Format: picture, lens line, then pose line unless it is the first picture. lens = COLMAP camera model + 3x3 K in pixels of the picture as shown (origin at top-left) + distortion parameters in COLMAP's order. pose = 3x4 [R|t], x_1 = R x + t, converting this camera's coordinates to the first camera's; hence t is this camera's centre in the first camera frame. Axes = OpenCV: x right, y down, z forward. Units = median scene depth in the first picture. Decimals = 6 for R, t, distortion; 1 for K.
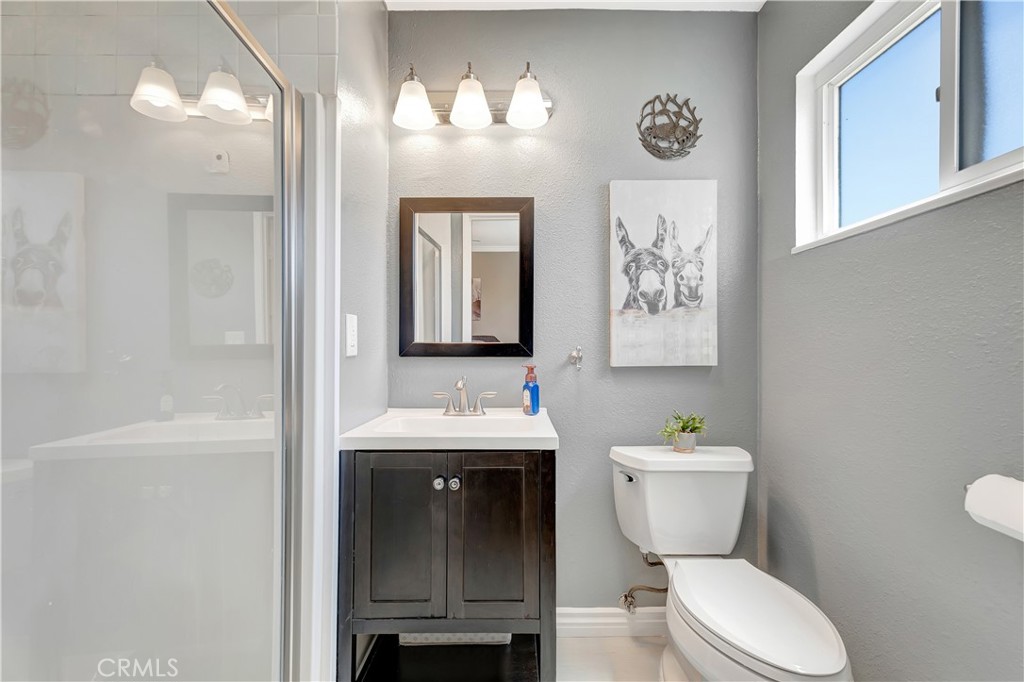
lens RADIAL K [[417.0, 0, 507.7], [0, 417.0, 341.3], [0, 0, 1]] dist [-0.002432, 0.000897]
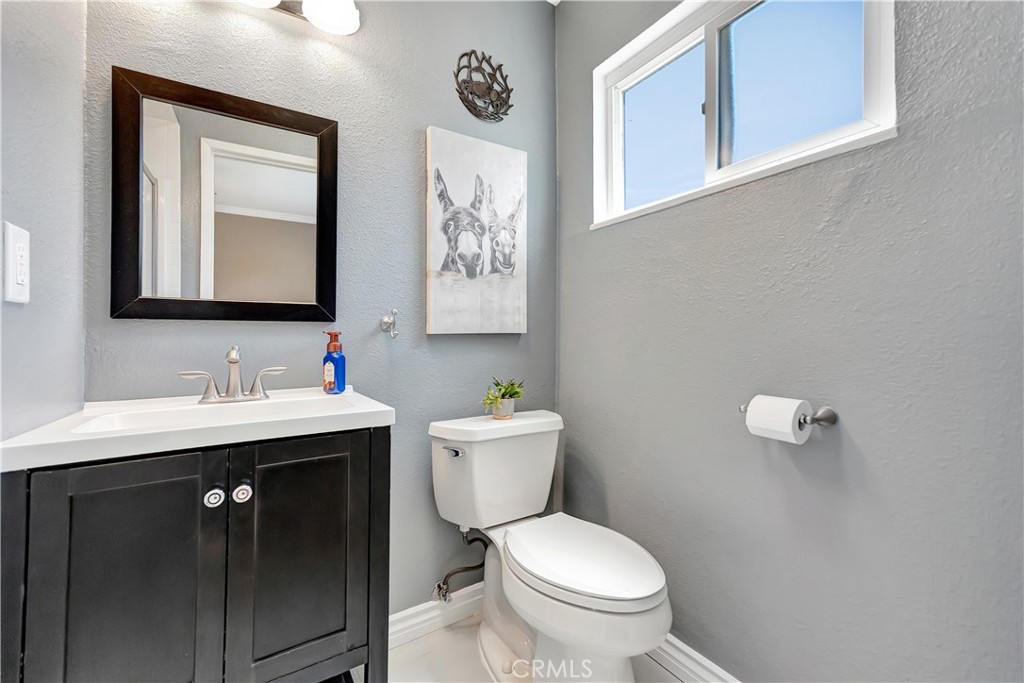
lens RADIAL K [[428.9, 0, 508.0], [0, 428.9, 334.2], [0, 0, 1]] dist [0.002150, -0.001399]
pose [[0.843009, 0.001946, 0.537896, -0.105957], [-0.004159, 0.999987, 0.002900, 0.058982], [-0.537884, -0.004682, 0.843006, 0.132493]]
